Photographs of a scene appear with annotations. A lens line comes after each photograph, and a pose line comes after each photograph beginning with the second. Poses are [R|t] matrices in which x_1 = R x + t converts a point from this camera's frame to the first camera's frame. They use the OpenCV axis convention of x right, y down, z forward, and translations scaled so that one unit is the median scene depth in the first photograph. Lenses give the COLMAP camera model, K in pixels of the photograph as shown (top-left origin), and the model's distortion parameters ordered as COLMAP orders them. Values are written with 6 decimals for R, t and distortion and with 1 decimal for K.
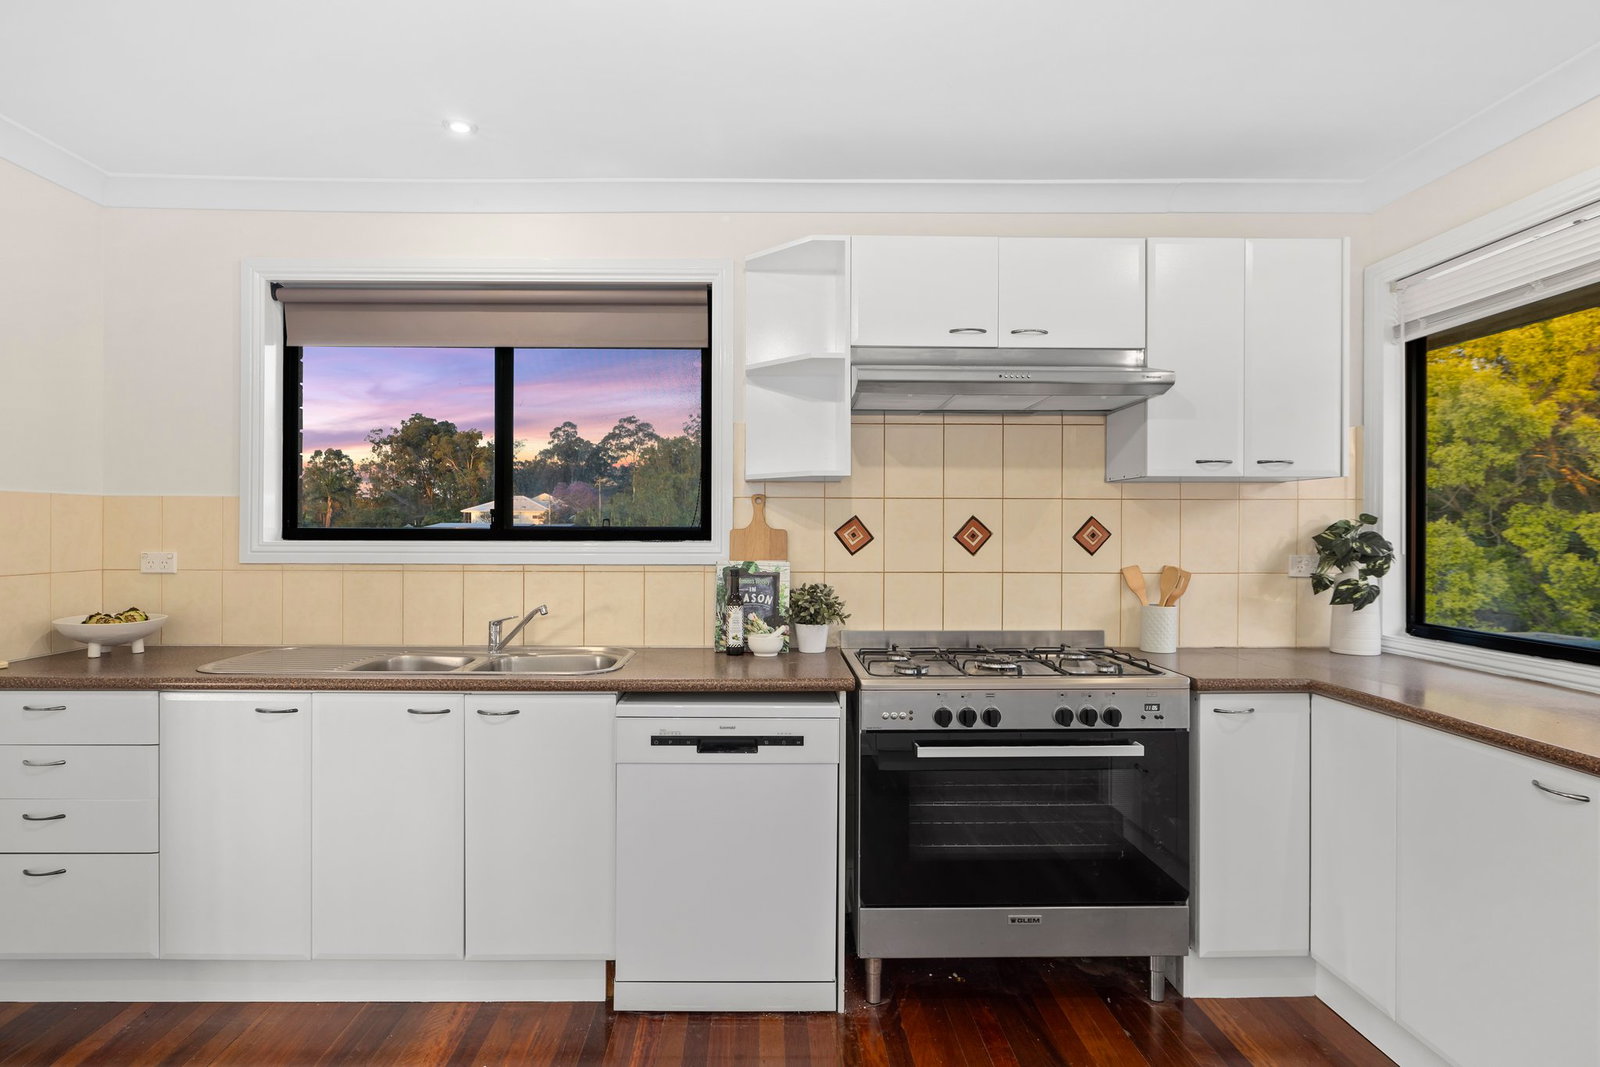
lens RADIAL K [[836.3, 0, 800.0], [0, 836.3, 533.5], [0, 0, 1]] dist [-0.000932, -0.000005]
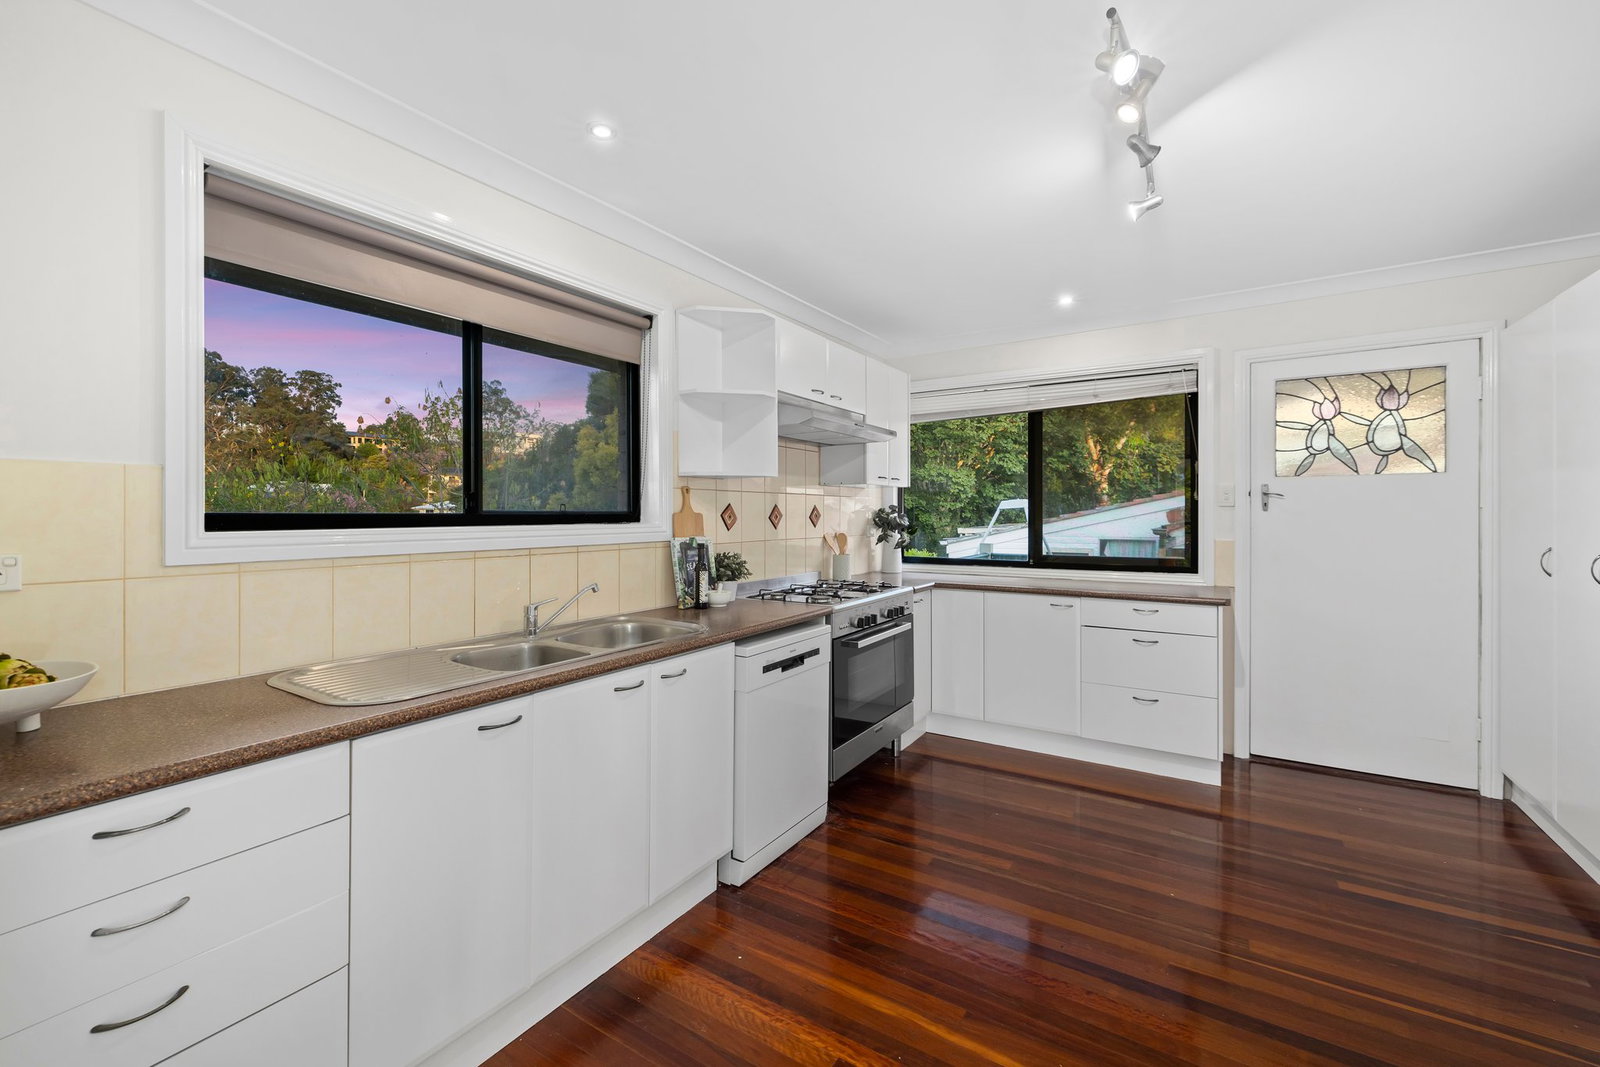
lens RADIAL K [[679.8, 0, 773.7], [0, 679.8, 517.4], [0, 0, 1]] dist [0.029395, -0.012535]
pose [[0.546586, -0.006957, 0.837374, -0.879099], [0.004584, 0.999975, 0.005316, -0.003102], [-0.837390, 0.000933, 0.546605, 0.313082]]
